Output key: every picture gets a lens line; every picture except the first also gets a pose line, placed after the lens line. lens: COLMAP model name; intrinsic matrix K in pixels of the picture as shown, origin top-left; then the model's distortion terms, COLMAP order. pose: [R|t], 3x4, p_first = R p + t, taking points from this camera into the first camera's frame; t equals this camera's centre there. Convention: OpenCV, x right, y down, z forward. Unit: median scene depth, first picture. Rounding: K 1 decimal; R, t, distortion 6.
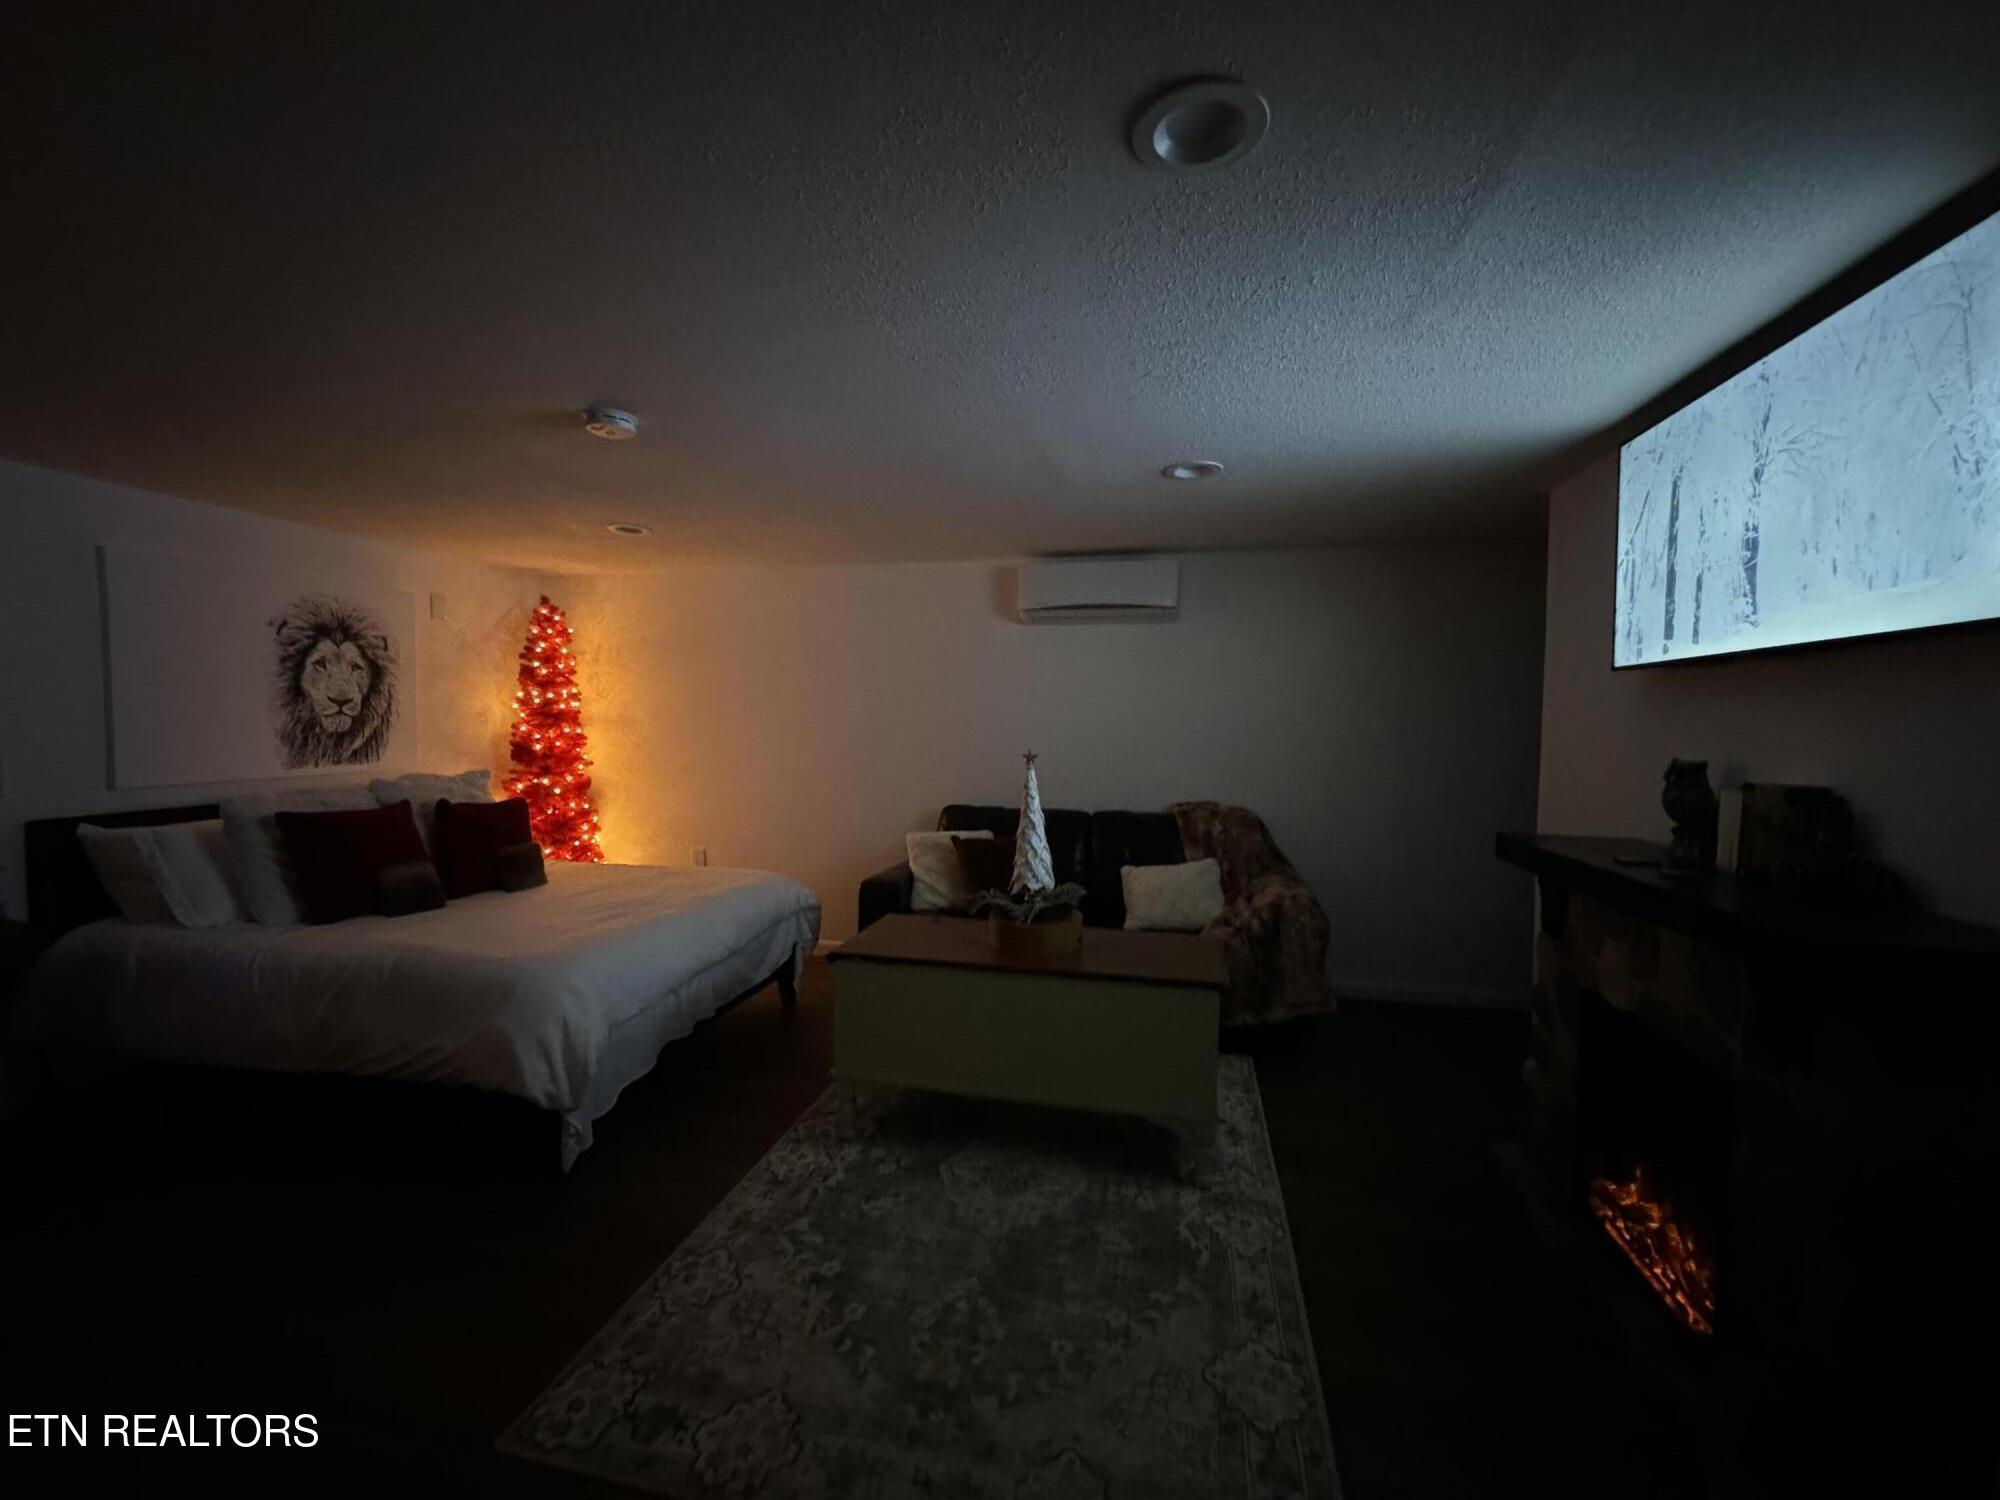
lens RADIAL K [[799.9, 0, 998.3], [0, 799.9, 749.8], [0, 0, 1]] dist [-0.001010, 0.000183]
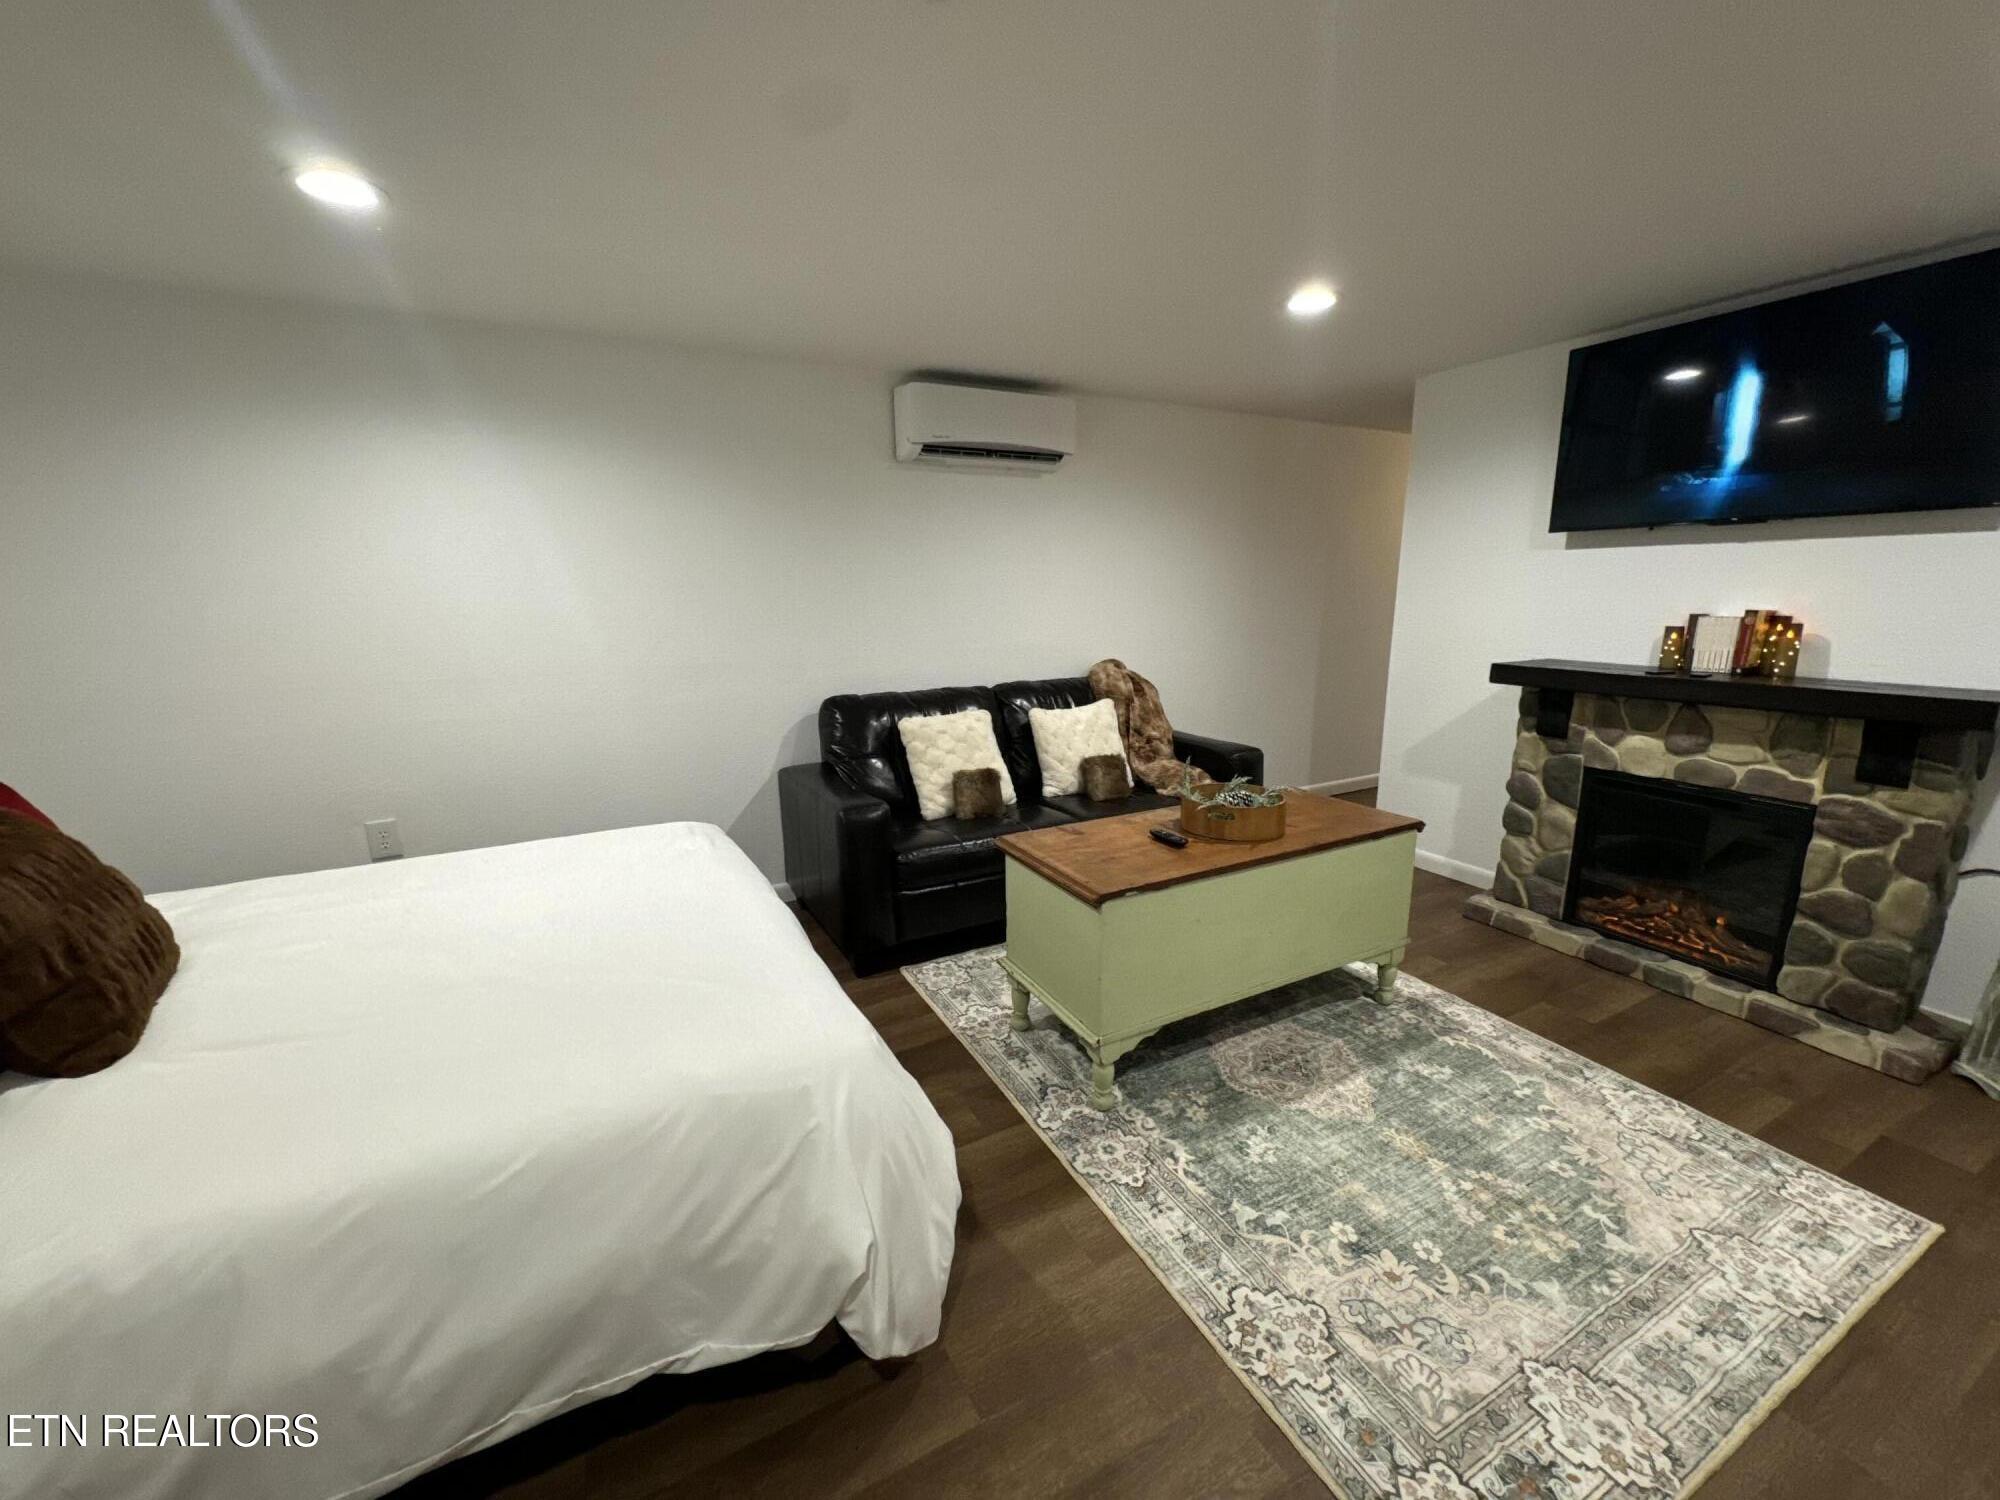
lens RADIAL K [[799.9, 0, 998.3], [0, 799.9, 751.8], [0, 0, 1]] dist [-0.001010, 0.000183]
pose [[0.757066, -0.161093, 0.633167, -0.649258], [0.045659, 0.979801, 0.194692, -0.034706], [-0.651742, -0.118484, 0.749129, 0.440470]]
